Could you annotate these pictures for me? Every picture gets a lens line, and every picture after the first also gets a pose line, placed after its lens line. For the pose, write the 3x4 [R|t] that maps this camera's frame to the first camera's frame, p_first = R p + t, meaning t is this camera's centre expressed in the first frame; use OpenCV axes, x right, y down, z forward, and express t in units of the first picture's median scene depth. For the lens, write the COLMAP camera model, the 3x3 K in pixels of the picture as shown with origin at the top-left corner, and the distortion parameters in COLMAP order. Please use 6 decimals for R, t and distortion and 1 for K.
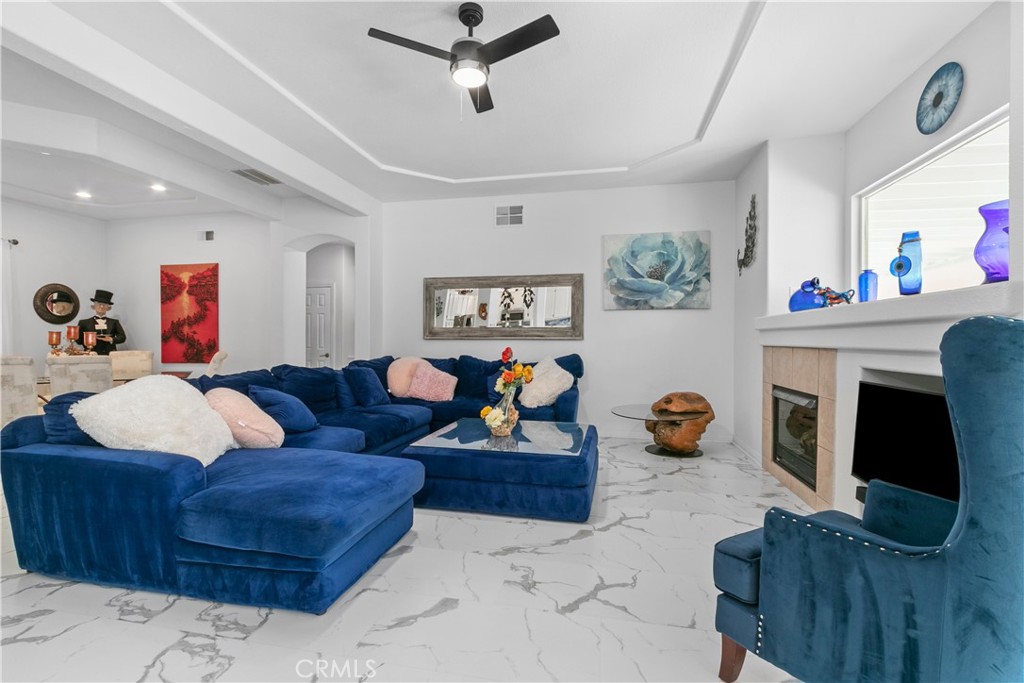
lens RADIAL K [[468.8, 0, 503.6], [0, 468.8, 341.2], [0, 0, 1]] dist [0.001812, -0.003762]
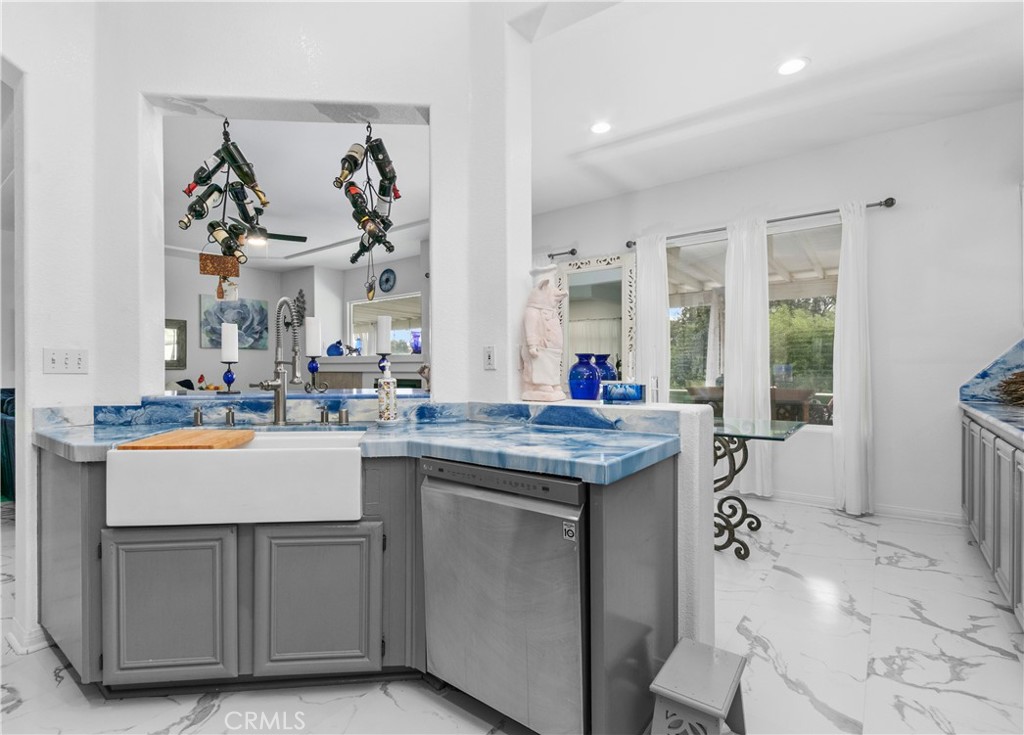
lens RADIAL K [[488.1, 0, 458.0], [0, 488.1, 367.9], [0, 0, 1]] dist [-0.005734, -0.000955]
pose [[0.464881, -0.003766, 0.885365, -0.749997], [0.007815, 0.999969, 0.000151, -0.001054], [-0.885339, 0.006849, 0.464896, -0.368709]]
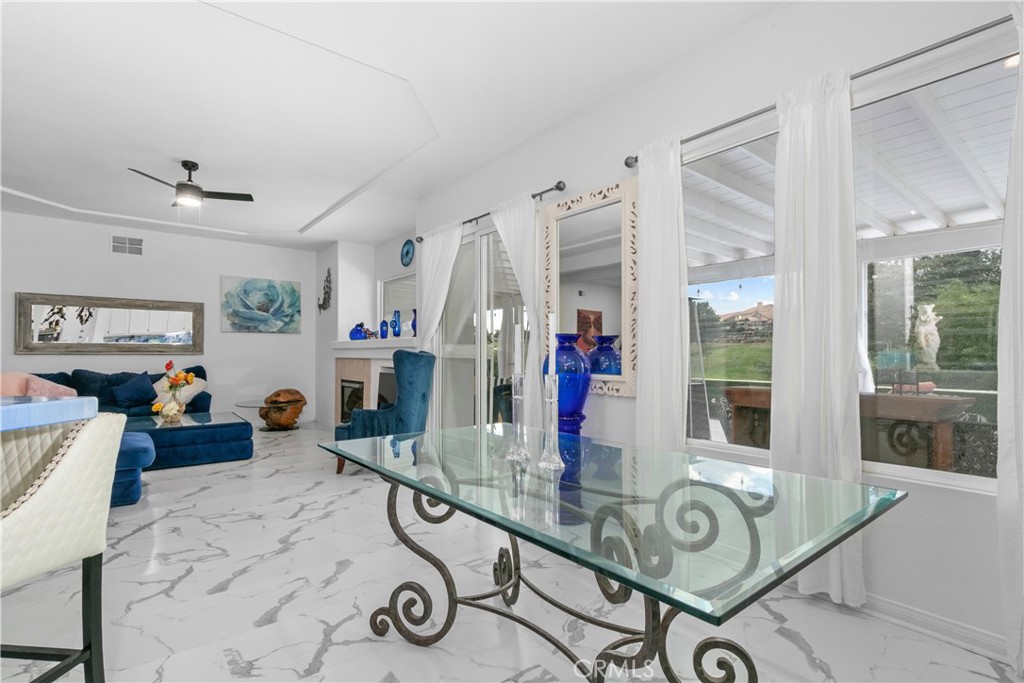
lens RADIAL K [[468.8, 0, 502.8], [0, 468.8, 351.6], [0, 0, 1]] dist [0.001812, -0.003762]
pose [[0.629162, 0.001843, 0.777272, -0.327075], [0.004342, 0.999973, -0.005885, -0.000165], [-0.777262, 0.007077, 0.629137, -0.462422]]
